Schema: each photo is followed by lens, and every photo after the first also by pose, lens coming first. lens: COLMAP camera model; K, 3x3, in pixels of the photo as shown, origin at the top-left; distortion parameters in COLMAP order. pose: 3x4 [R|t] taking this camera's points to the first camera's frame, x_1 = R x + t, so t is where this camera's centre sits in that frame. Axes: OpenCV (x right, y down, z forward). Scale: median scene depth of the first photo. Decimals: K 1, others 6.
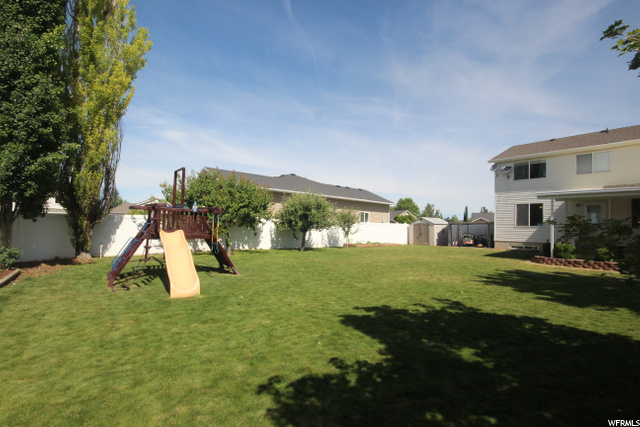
lens RADIAL K [[294.8, 0, 315.7], [0, 294.8, 215.8], [0, 0, 1]] dist [-0.017936, -0.000754]
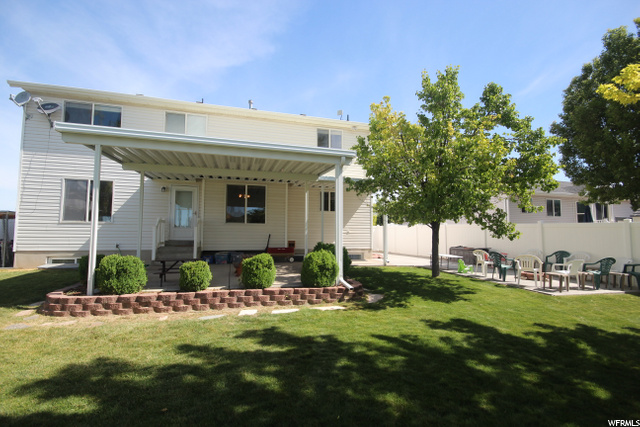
lens RADIAL K [[294.8, 0, 317.0], [0, 294.8, 218.7], [0, 0, 1]] dist [-0.017936, -0.000754]
pose [[0.380587, 0.028131, 0.924317, 0.390317], [-0.028905, 0.999411, -0.018514, 0.028695], [-0.924293, -0.019671, 0.381176, 0.395705]]
